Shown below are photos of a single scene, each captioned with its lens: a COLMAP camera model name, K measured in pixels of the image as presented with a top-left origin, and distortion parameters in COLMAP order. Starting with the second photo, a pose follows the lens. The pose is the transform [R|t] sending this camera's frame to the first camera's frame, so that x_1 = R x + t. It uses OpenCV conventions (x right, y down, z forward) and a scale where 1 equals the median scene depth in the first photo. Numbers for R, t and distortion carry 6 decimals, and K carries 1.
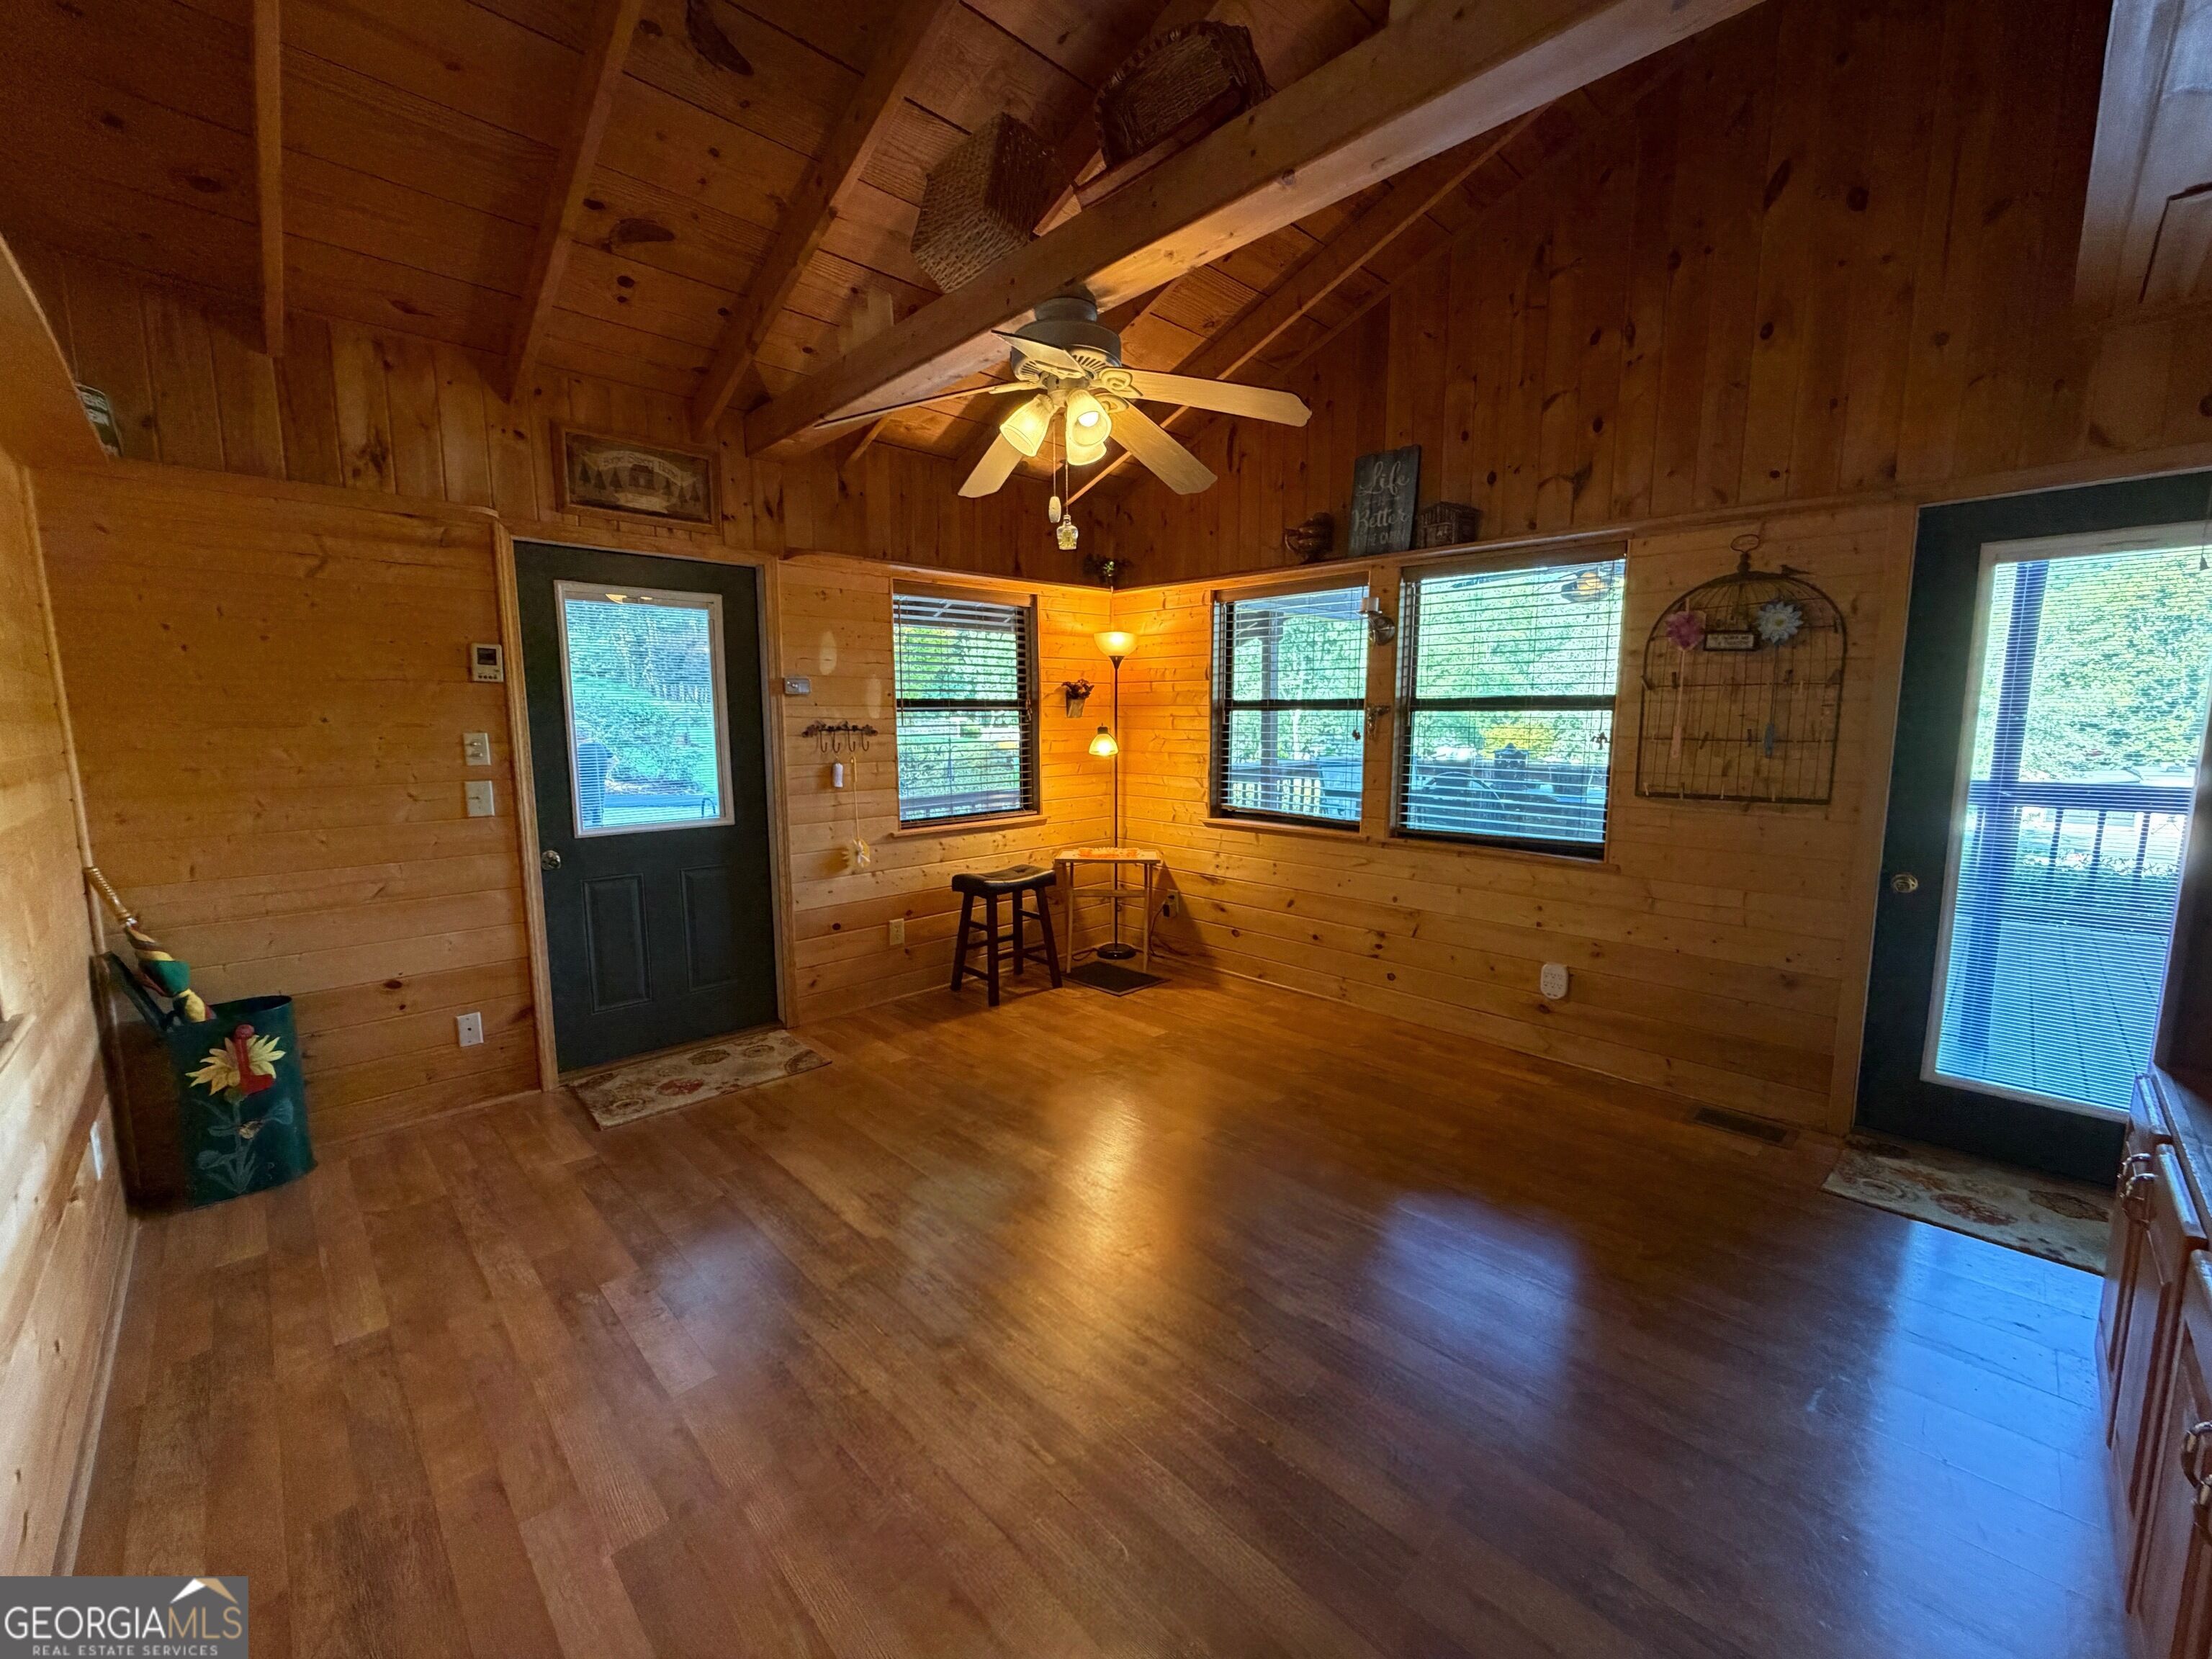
lens RADIAL K [[880.9, 0, 1097.9], [0, 880.9, 830.6], [0, 0, 1]] dist [-0.000771, 0.000661]
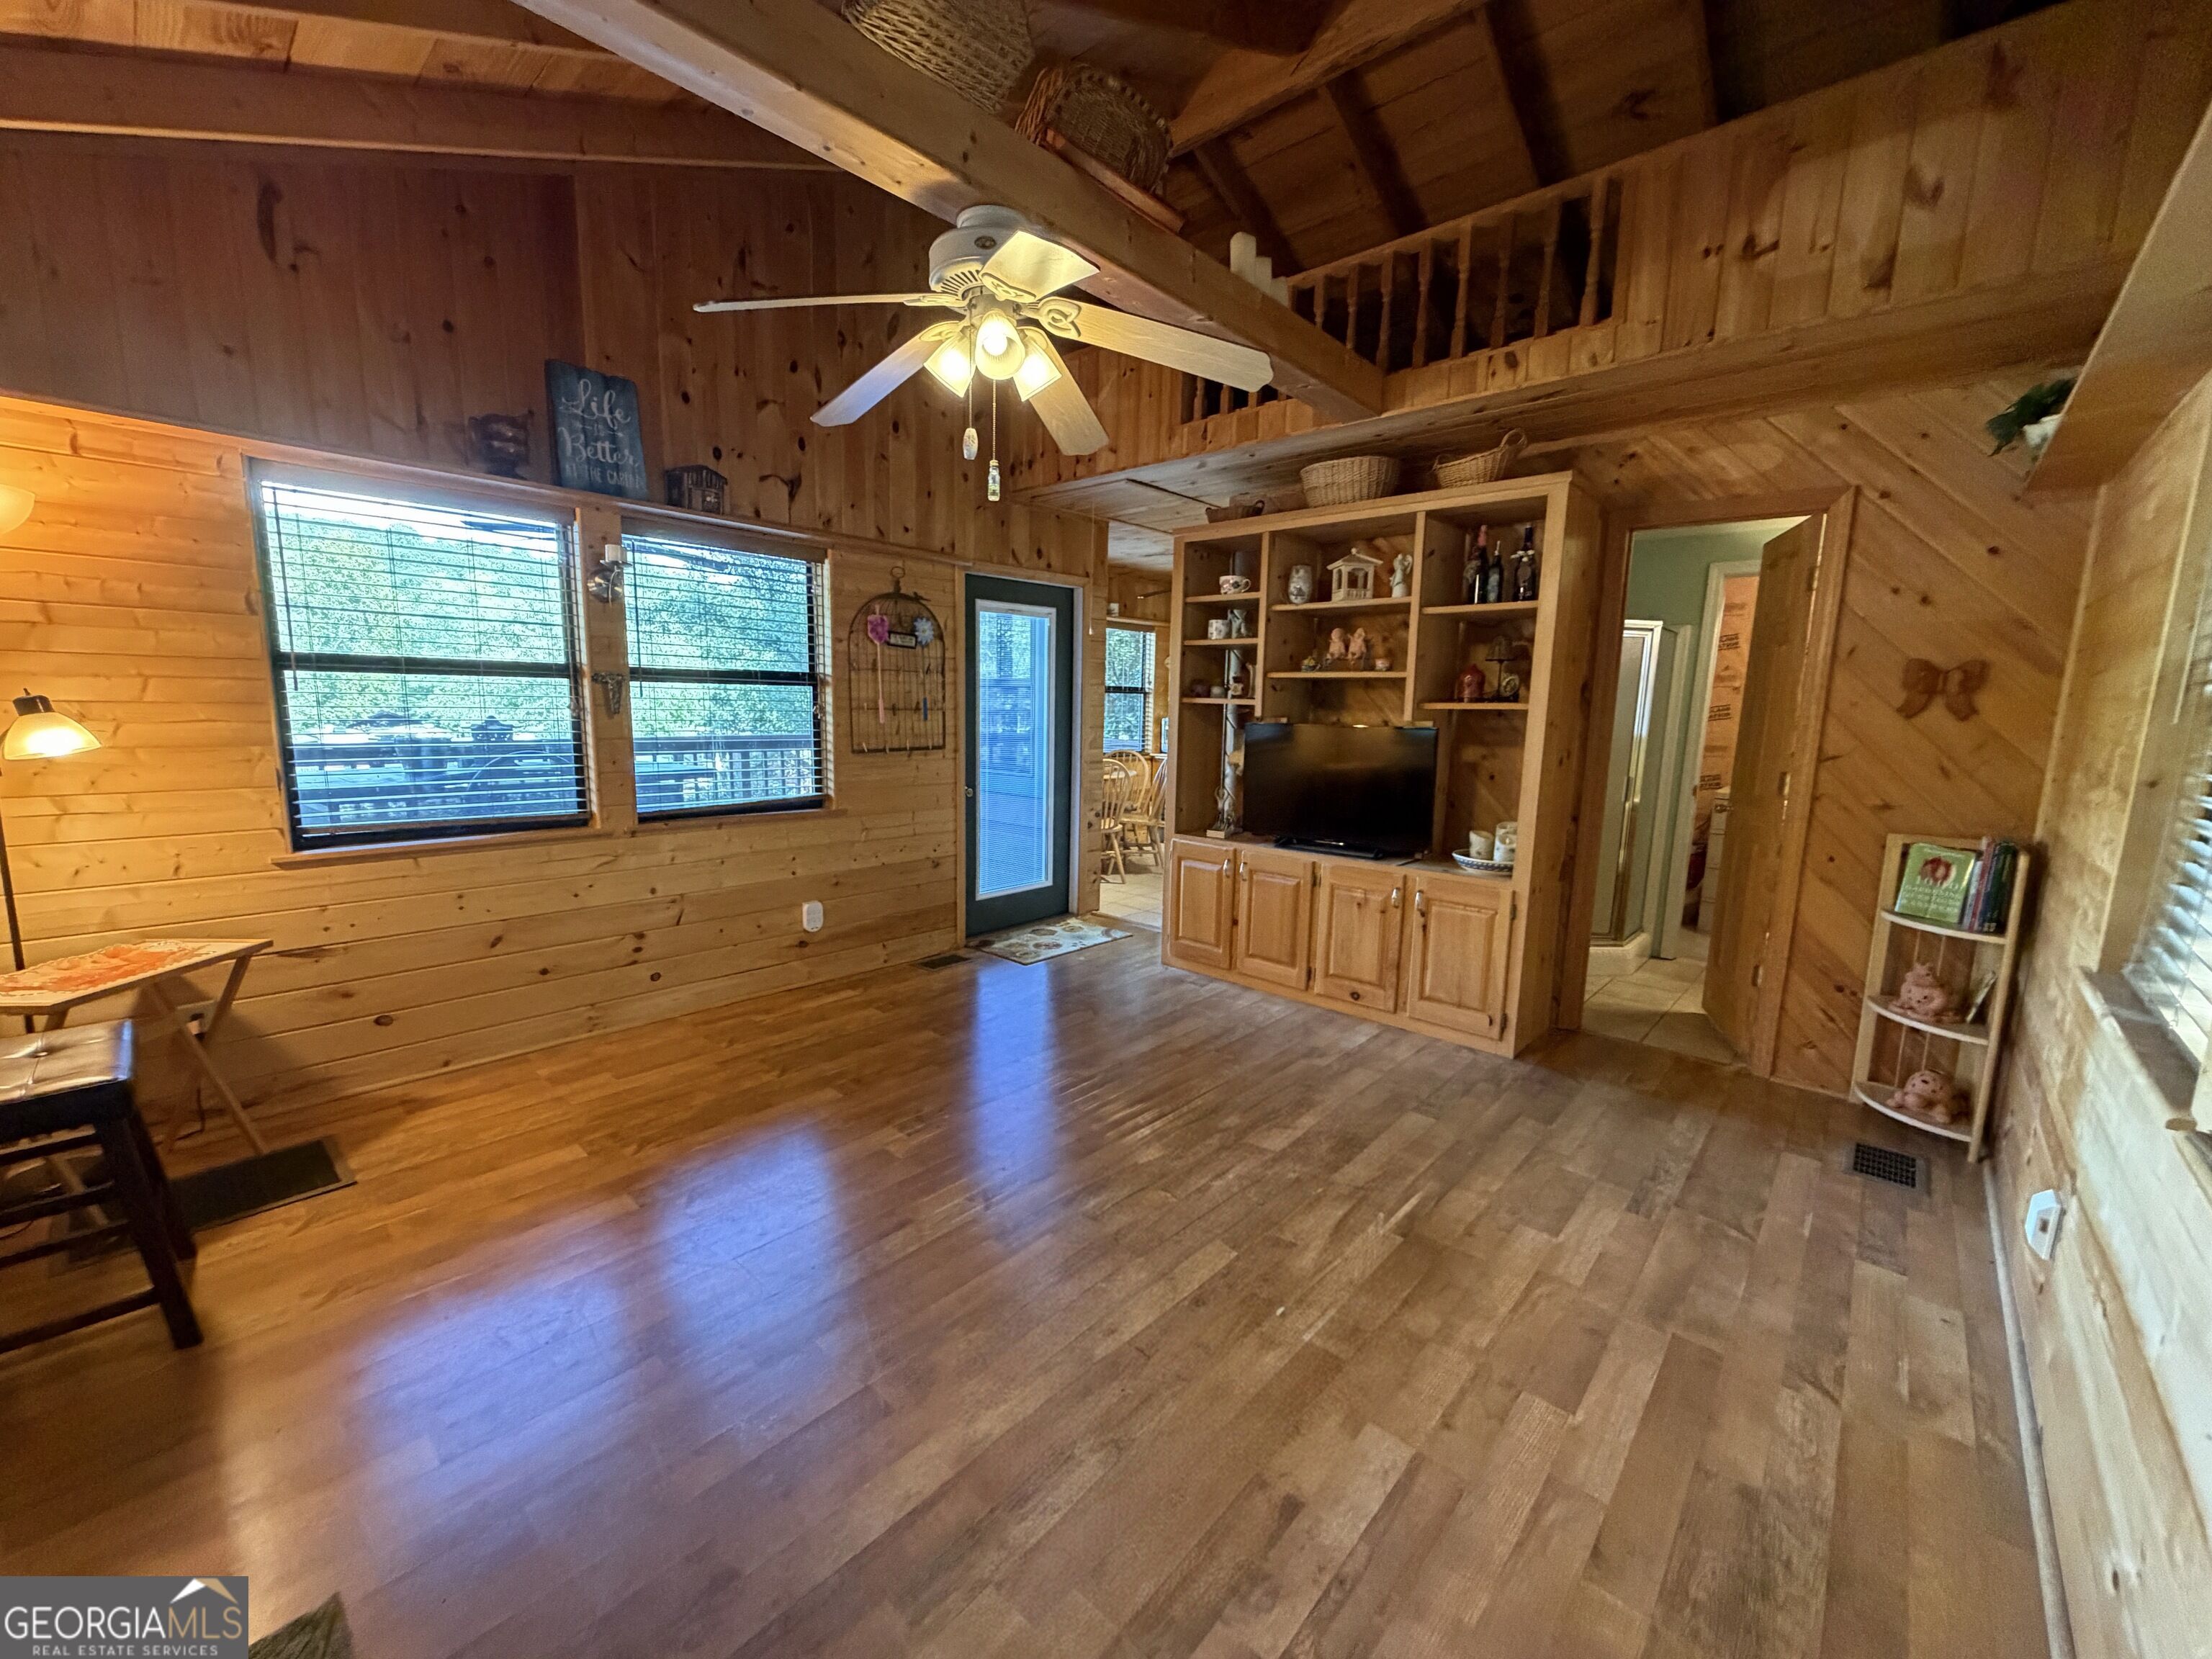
lens RADIAL K [[880.9, 0, 1098.3], [0, 880.9, 828.7], [0, 0, 1]] dist [-0.000771, 0.000661]
pose [[-0.061458, -0.145575, 0.987436, -0.615994], [0.110669, 0.982212, 0.151693, -0.076435], [-0.991955, 0.118602, -0.044254, 0.627750]]
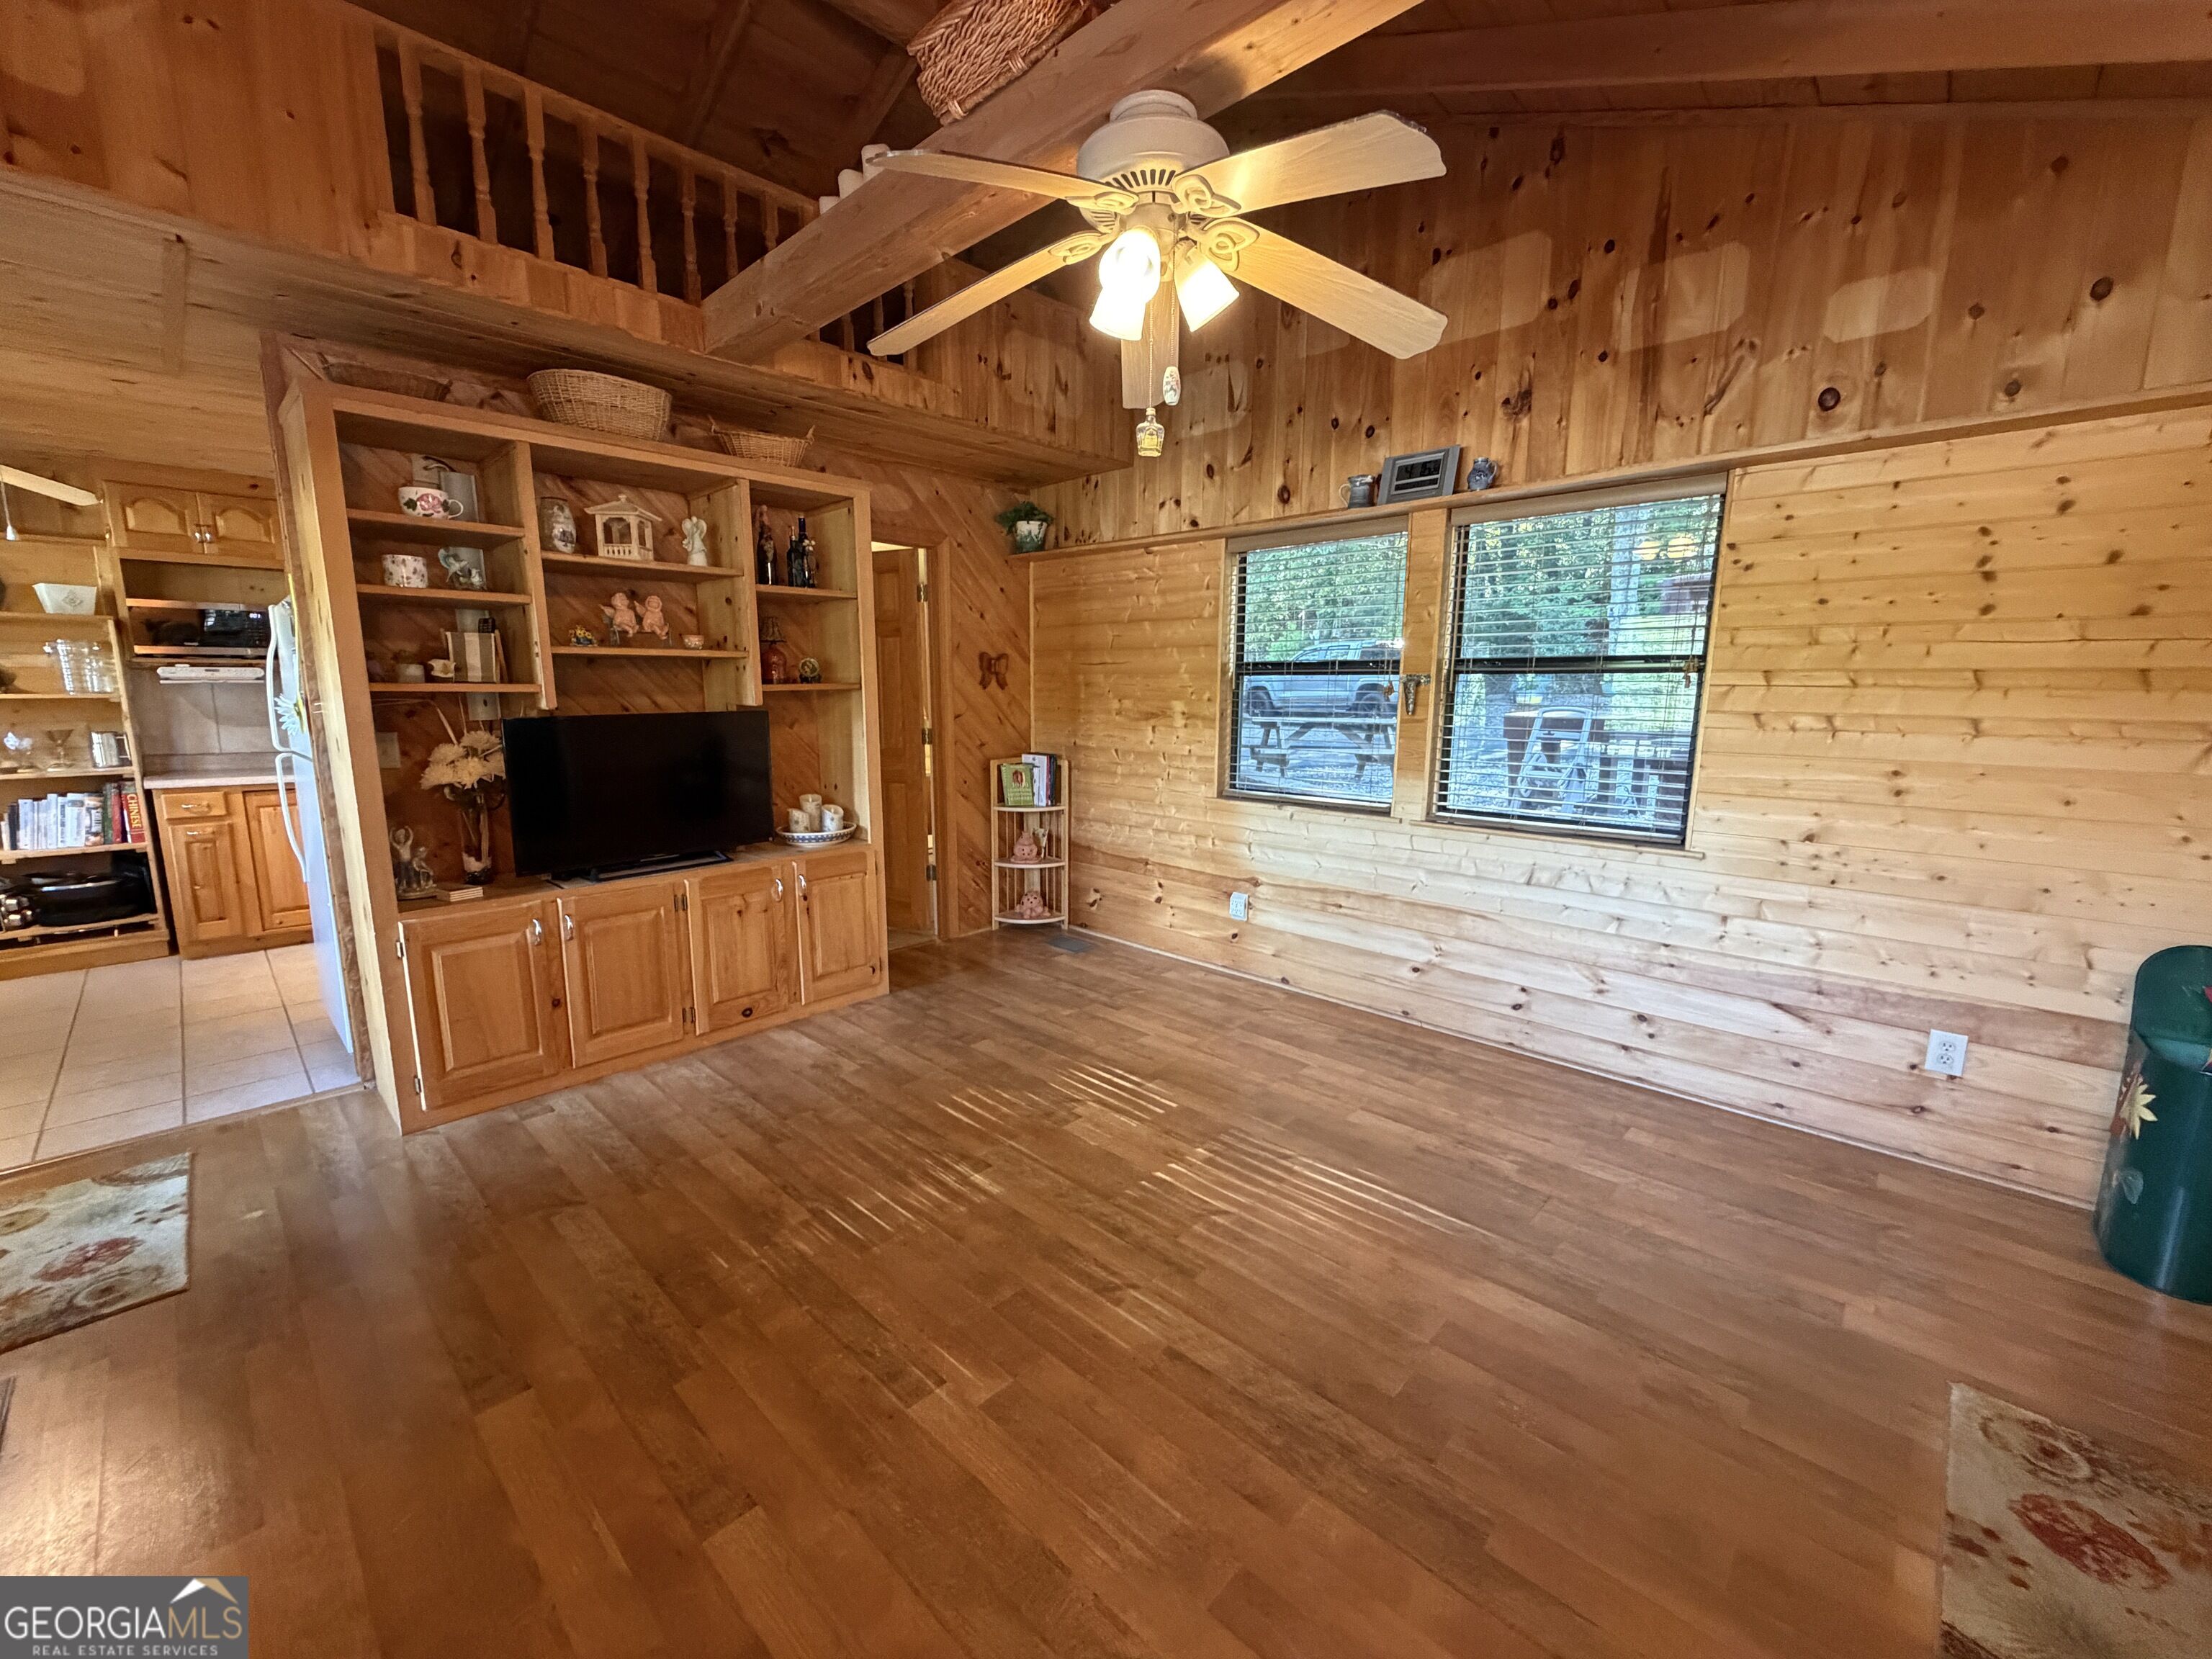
lens RADIAL K [[880.9, 0, 1094.7], [0, 880.9, 832.8], [0, 0, 1]] dist [-0.000771, 0.000661]
pose [[-0.999292, 0.006274, -0.037086, 0.027757], [-0.004871, 0.956101, 0.292998, -0.149774], [0.037296, 0.292971, -0.955394, 1.155722]]
